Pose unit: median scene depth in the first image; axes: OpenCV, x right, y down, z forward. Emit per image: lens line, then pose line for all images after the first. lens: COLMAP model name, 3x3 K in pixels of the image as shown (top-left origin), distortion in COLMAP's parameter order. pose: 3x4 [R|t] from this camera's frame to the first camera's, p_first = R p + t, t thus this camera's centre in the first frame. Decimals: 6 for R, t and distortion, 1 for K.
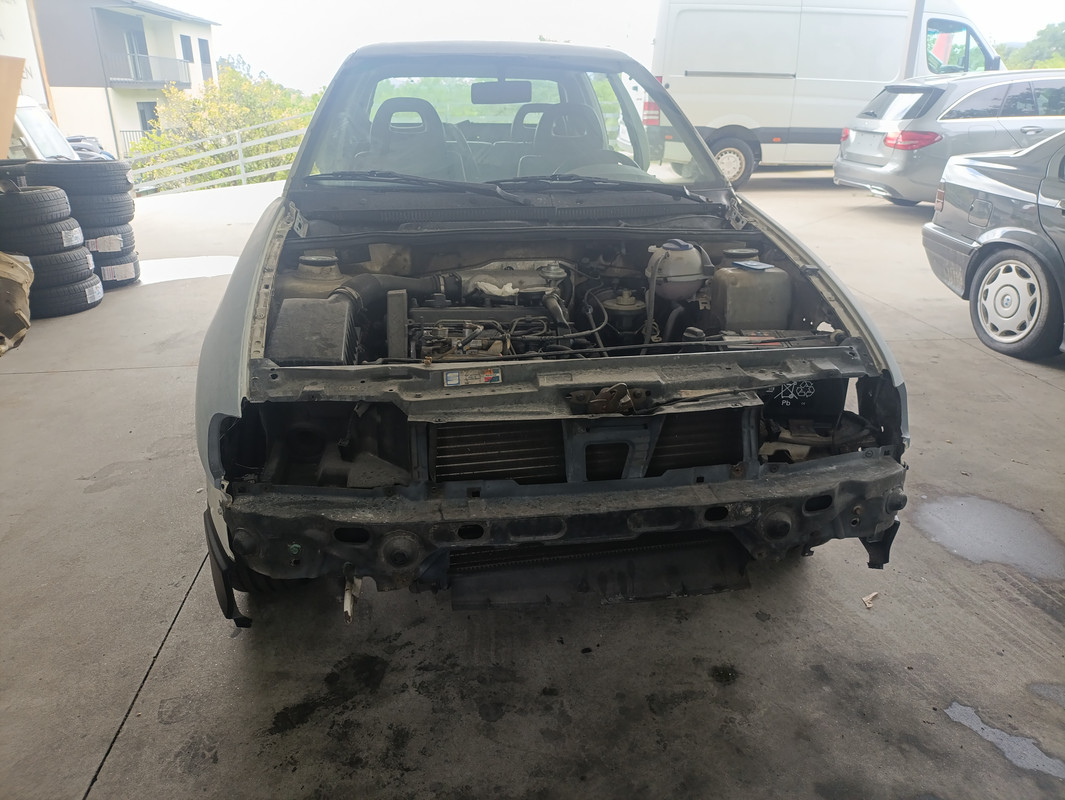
lens RADIAL K [[793.8, 0, 532.5], [0, 793.8, 400.0], [0, 0, 1]] dist [-0.013961, -0.003745]
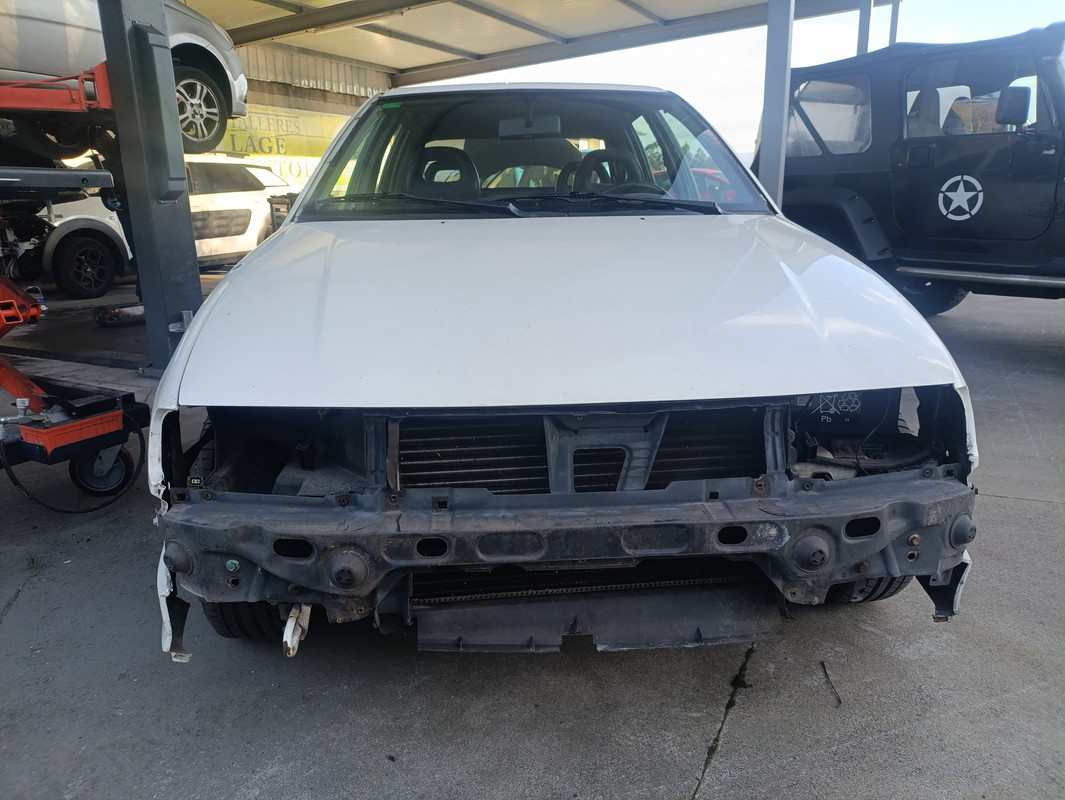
lens RADIAL K [[794.1, 0, 532.5], [0, 794.1, 400.0], [0, 0, 1]] dist [0.053965, -0.180818]
pose [[0.996101, 0.005231, -0.088064, 0.095000], [-0.015275, 0.993389, -0.113780, 0.098229], [0.086886, 0.114681, 0.989595, 0.147852]]
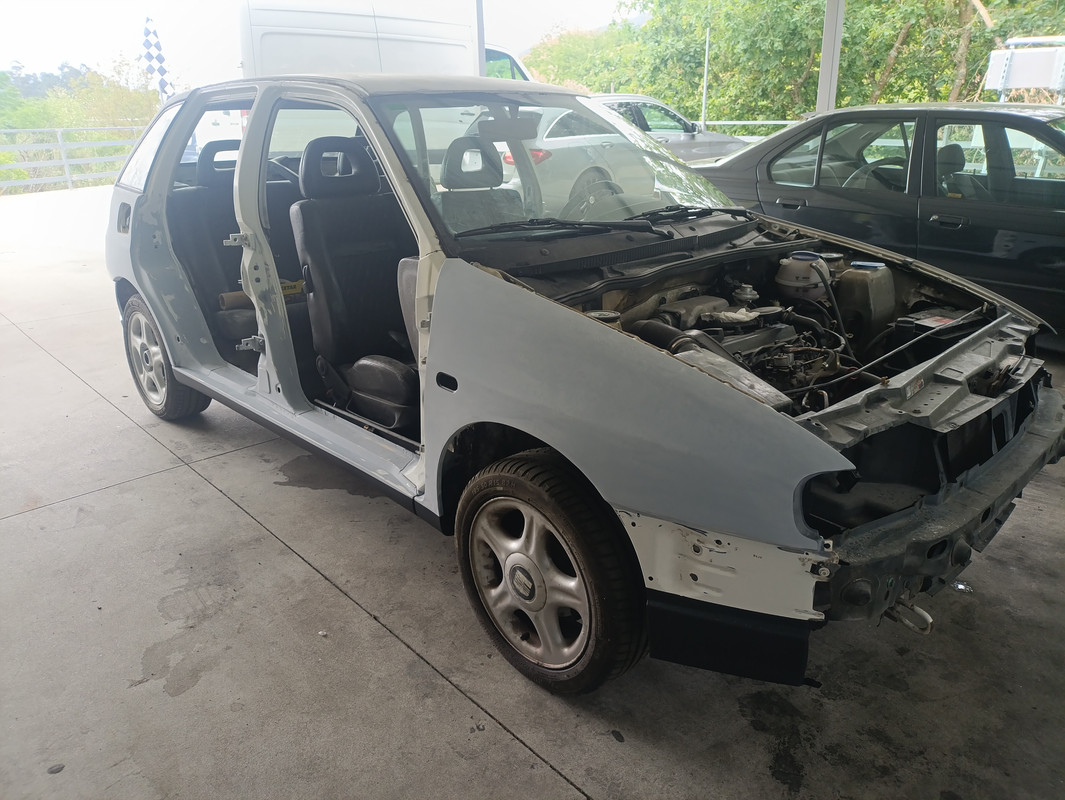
lens RADIAL K [[804.3, 0, 532.5], [0, 804.3, 400.0], [0, 0, 1]] dist [-0.003502, -0.006781]
pose [[0.806586, -0.206480, 0.553881, -1.257466], [0.220892, 0.974412, 0.041575, -0.196509], [-0.548293, 0.088814, 0.831557, 0.374070]]
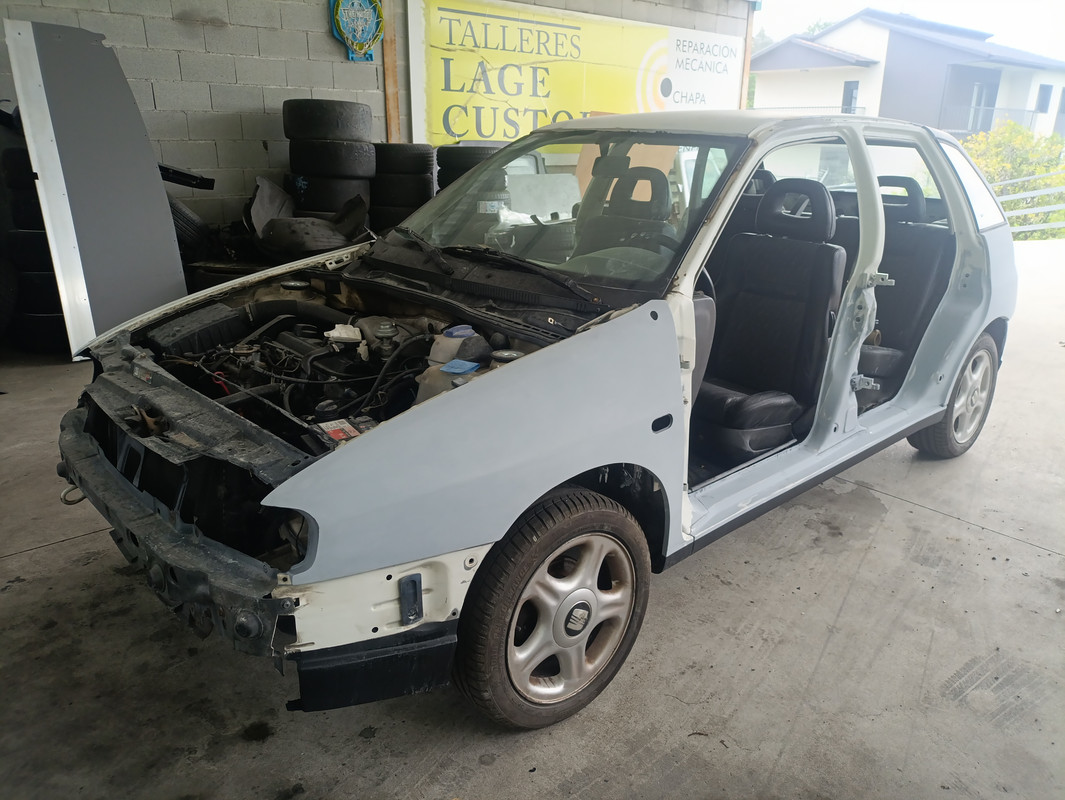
lens RADIAL K [[793.8, 0, 532.5], [0, 793.8, 400.0], [0, 0, 1]] dist [-0.013961, -0.003745]
pose [[0.564115, 0.275123, -0.778513, 1.479125], [-0.317741, 0.942581, 0.102866, -0.366438], [0.762112, 0.189337, 0.619142, 0.732986]]
